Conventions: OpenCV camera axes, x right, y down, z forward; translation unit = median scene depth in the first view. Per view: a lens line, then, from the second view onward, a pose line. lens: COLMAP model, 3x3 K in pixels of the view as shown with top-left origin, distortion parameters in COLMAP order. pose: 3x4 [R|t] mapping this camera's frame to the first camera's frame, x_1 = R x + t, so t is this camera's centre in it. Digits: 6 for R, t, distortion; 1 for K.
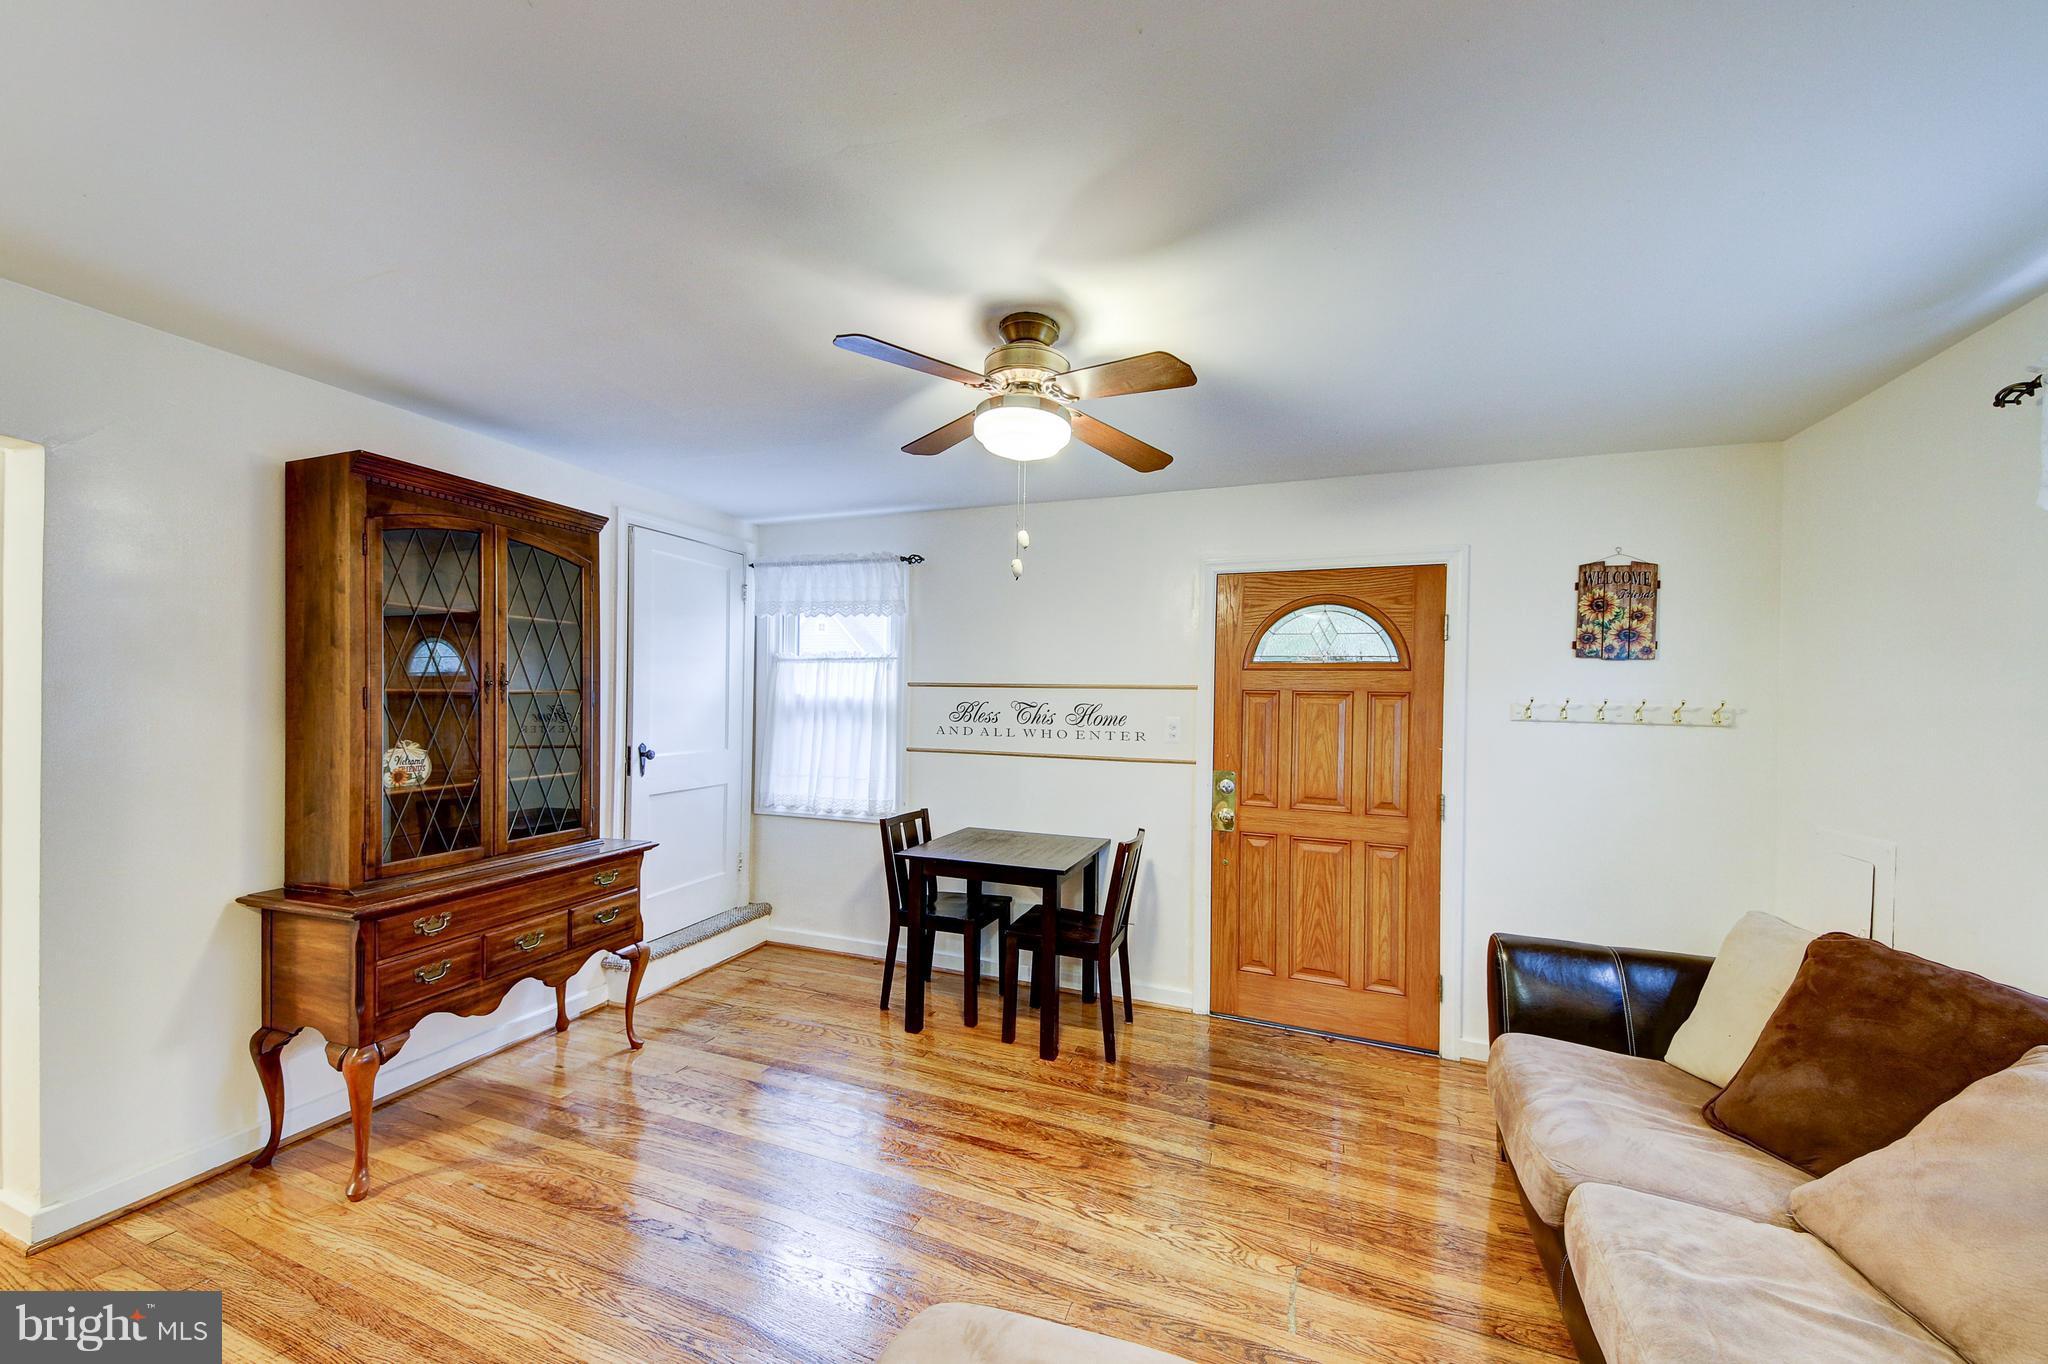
lens RADIAL K [[766.6, 0, 1004.3], [0, 766.6, 698.6], [0, 0, 1]] dist [0.014787, -0.002980]
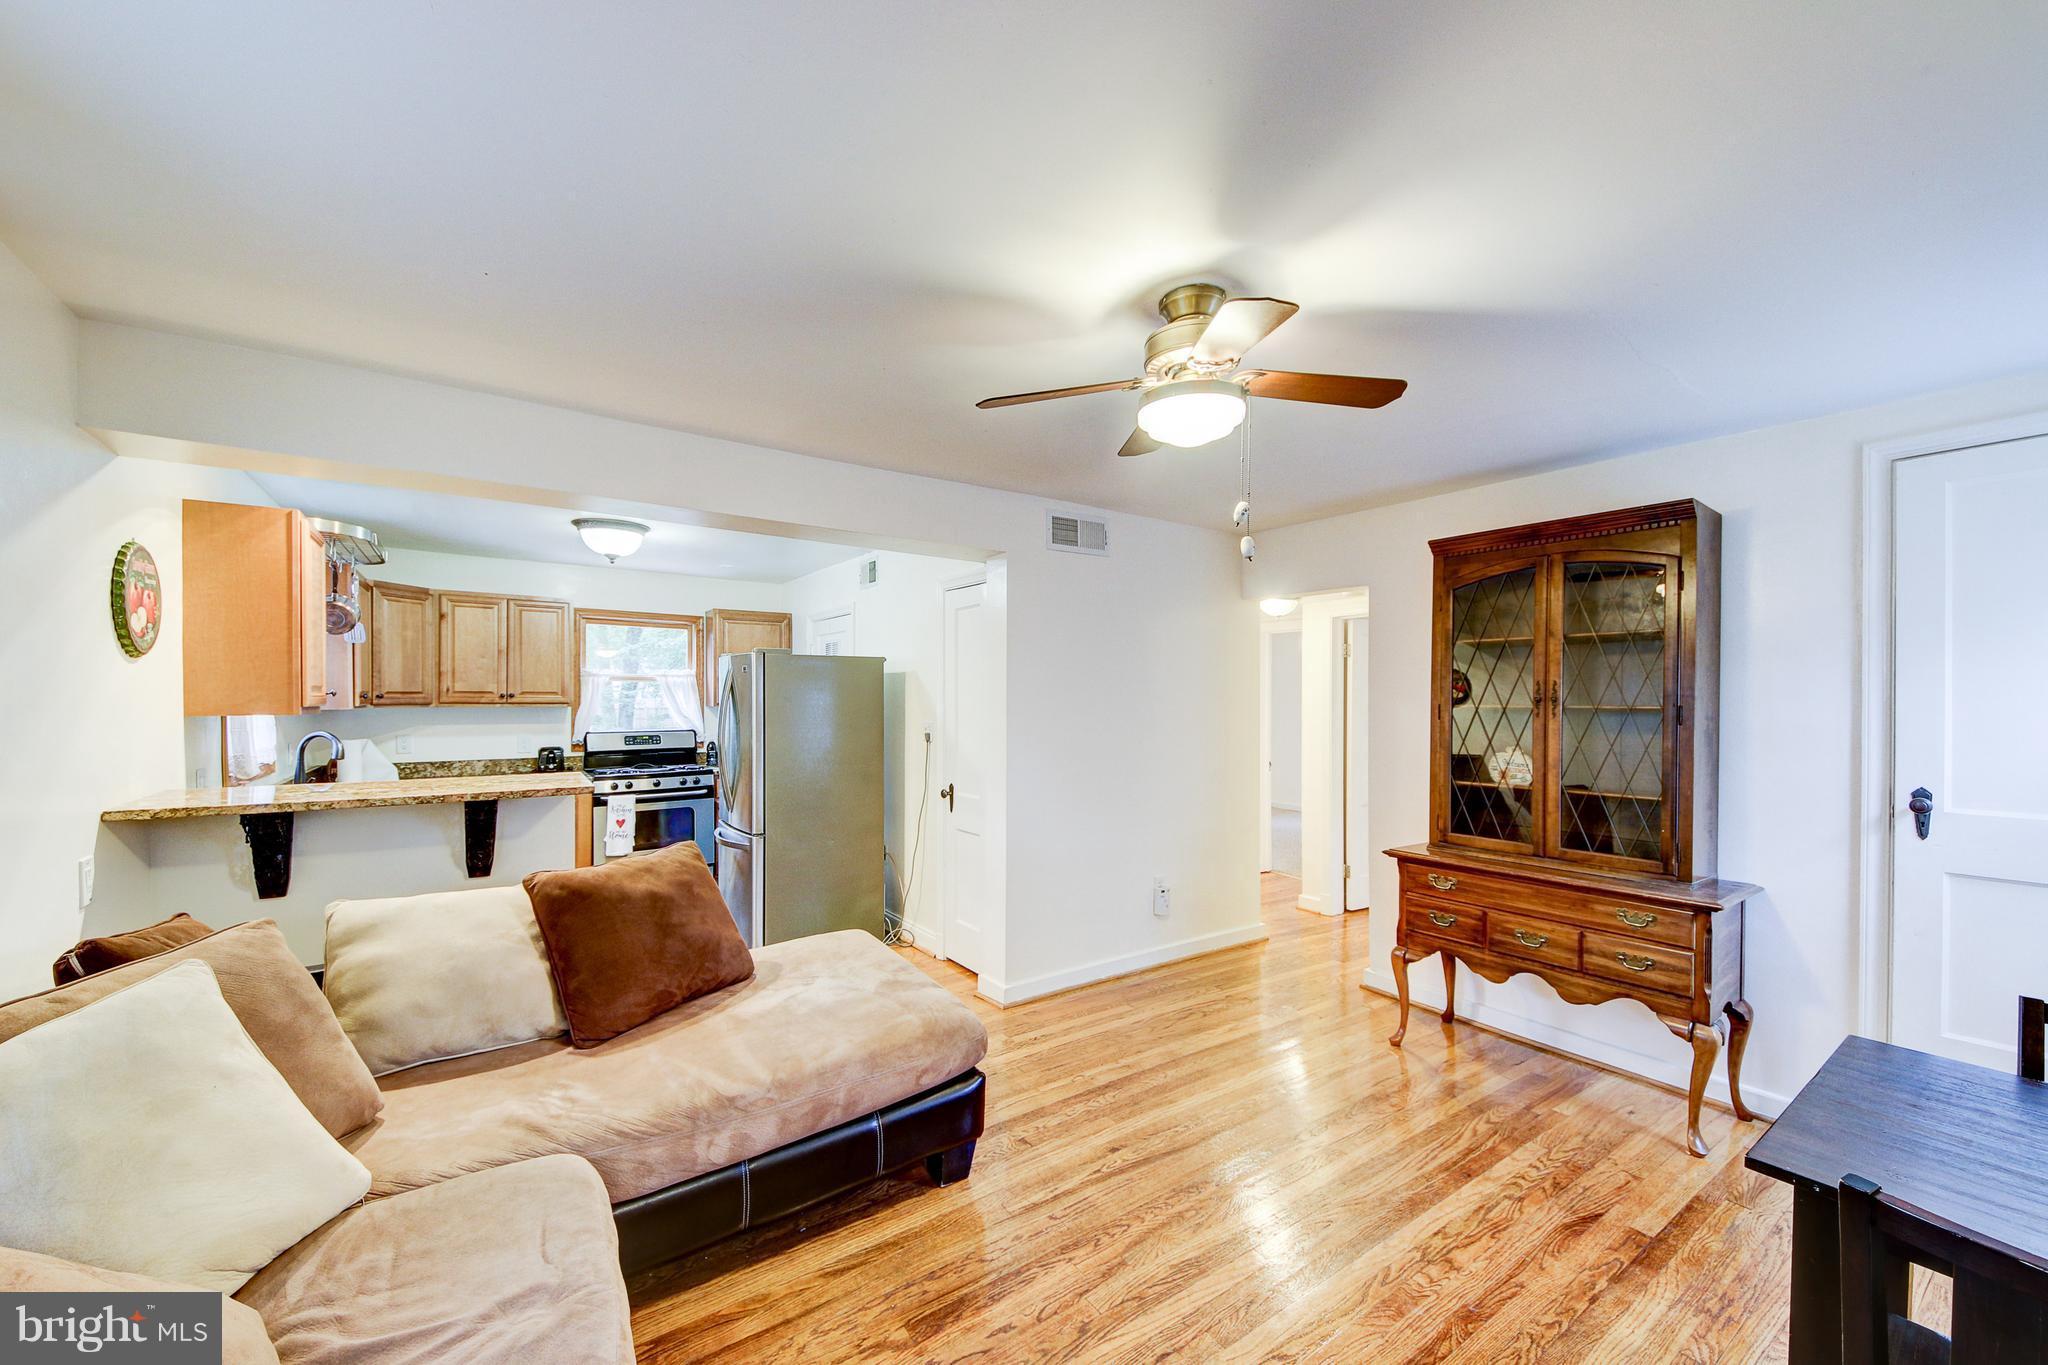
lens RADIAL K [[766.6, 0, 1023.7], [0, 766.6, 700.7], [0, 0, 1]] dist [0.014787, -0.002980]
pose [[-0.546215, -0.019028, -0.837429, 0.569186], [-0.019361, 0.999762, -0.010088, 0.006335], [0.837421, 0.010703, -0.546453, 0.839025]]
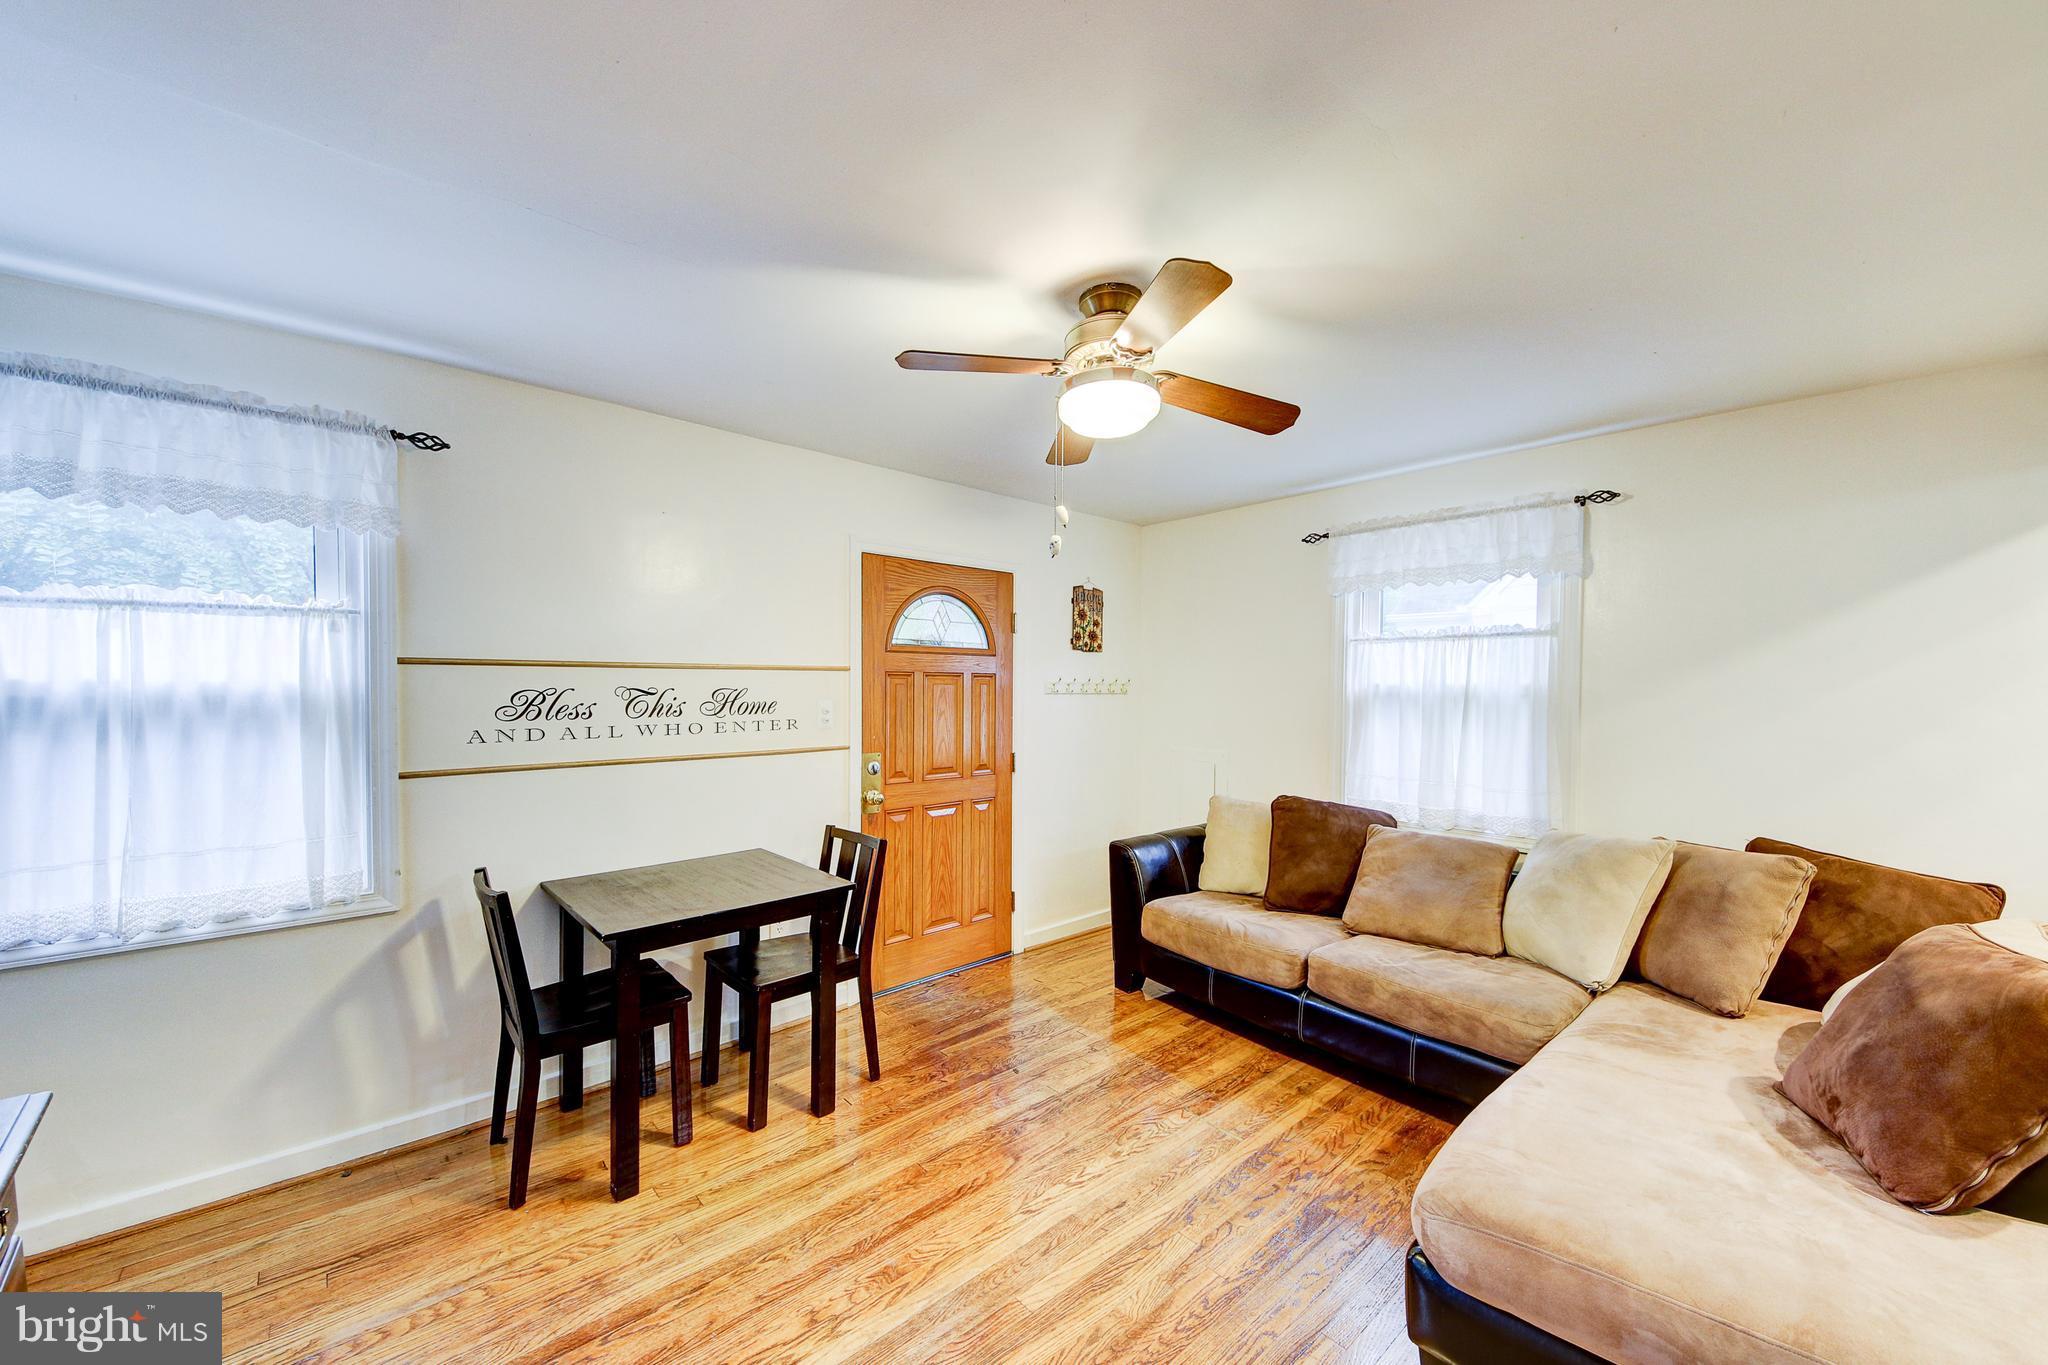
lens RADIAL K [[766.6, 0, 1026.9], [0, 766.6, 701.3], [0, 0, 1]] dist [0.014787, -0.002980]
pose [[0.428057, -0.037120, 0.902989, -0.564268], [0.003608, 0.999218, 0.039366, -0.012080], [-0.903745, -0.013593, 0.427856, 0.425041]]
